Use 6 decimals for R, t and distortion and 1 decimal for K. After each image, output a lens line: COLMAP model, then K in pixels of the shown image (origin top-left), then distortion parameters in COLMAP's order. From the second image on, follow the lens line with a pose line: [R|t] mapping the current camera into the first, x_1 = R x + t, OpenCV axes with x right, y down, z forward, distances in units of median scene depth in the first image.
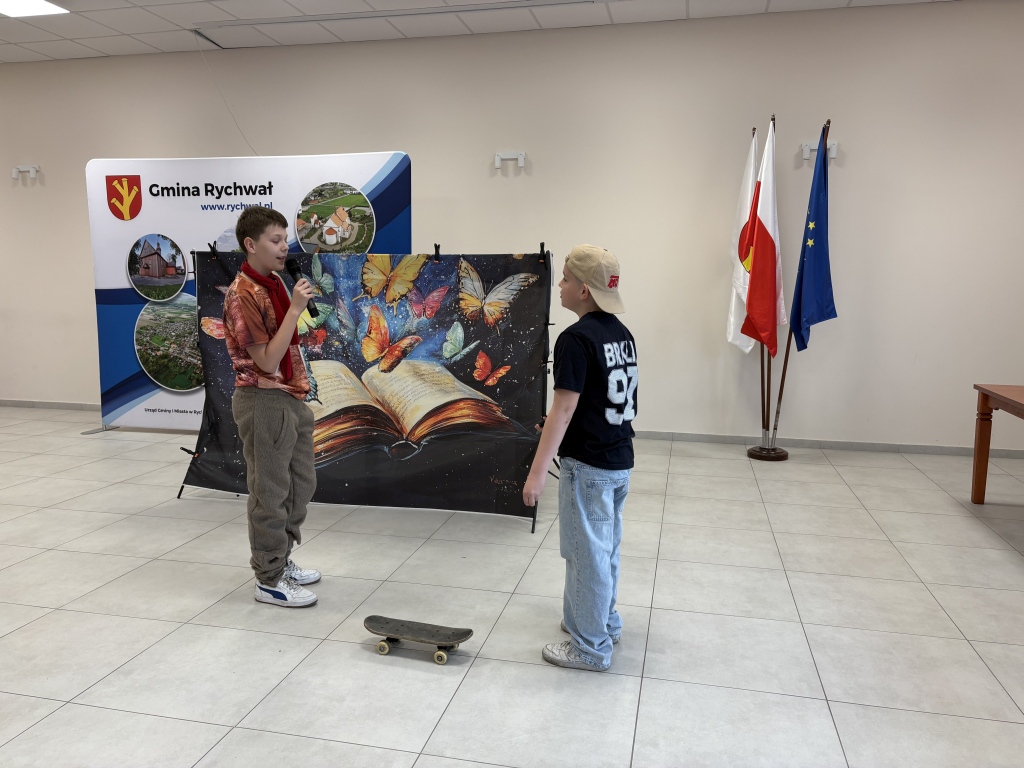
lens RADIAL K [[777.0, 0, 514.4], [0, 777.0, 390.7], [0, 0, 1]] dist [0.046712, -0.042632]
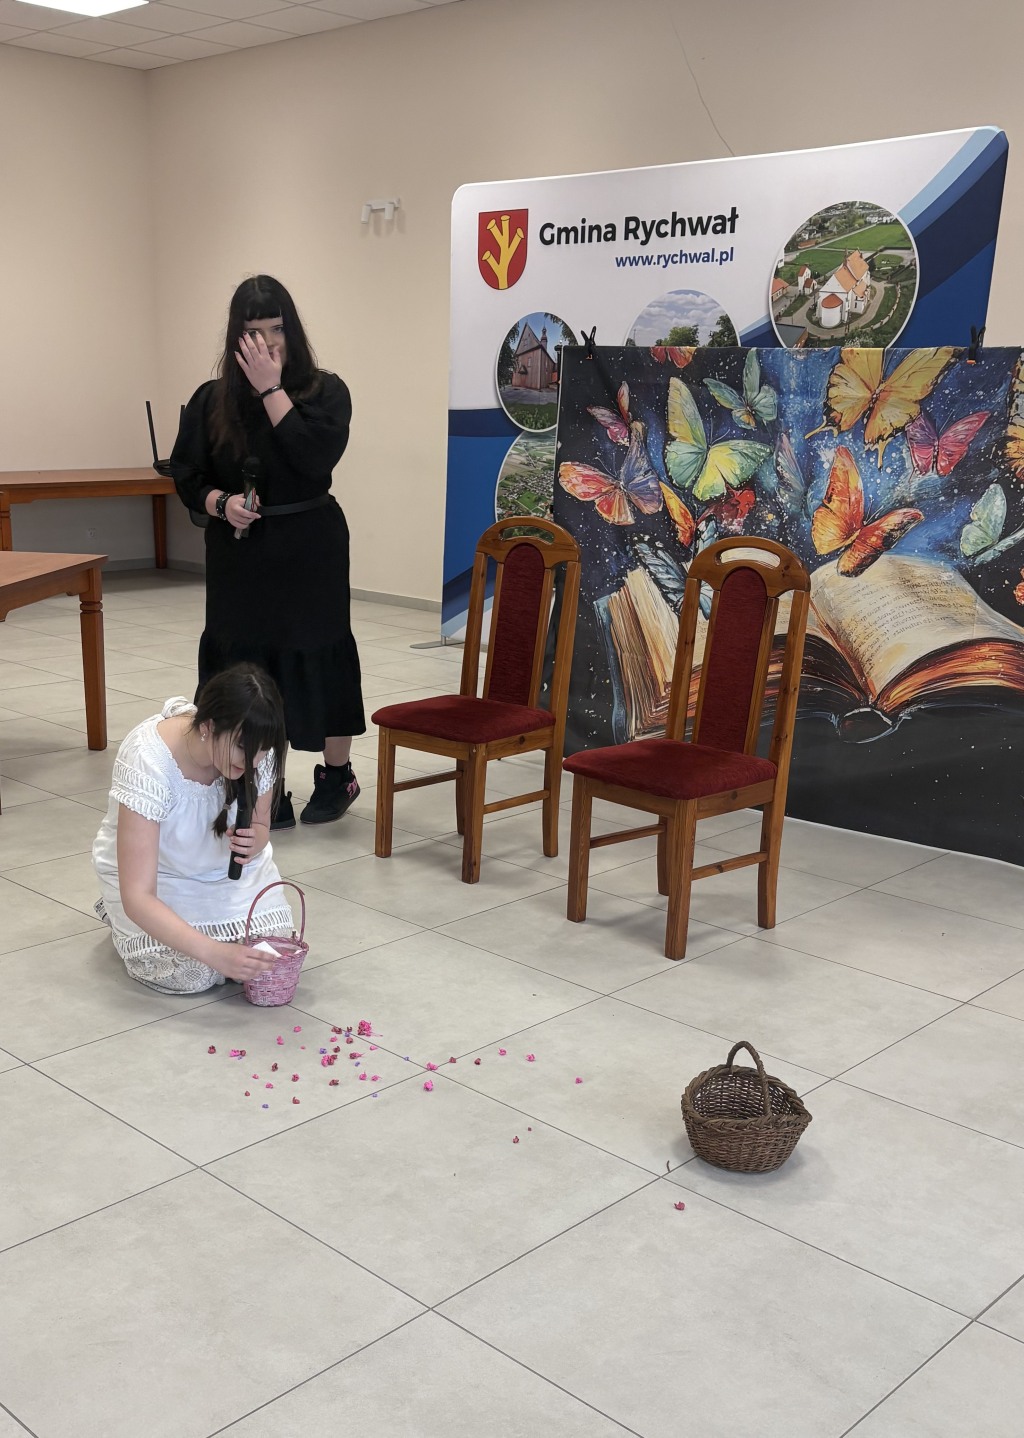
lens RADIAL K [[1516.0, 0, 417.9], [0, 1516.0, 829.2], [0, 0, 1]] dist [0.019012, -0.000518]
pose [[0.845406, 0.156539, -0.510671, 0.138887], [-0.084120, 0.983179, 0.162122, 0.002897], [0.527459, -0.094101, 0.844353, -0.052512]]
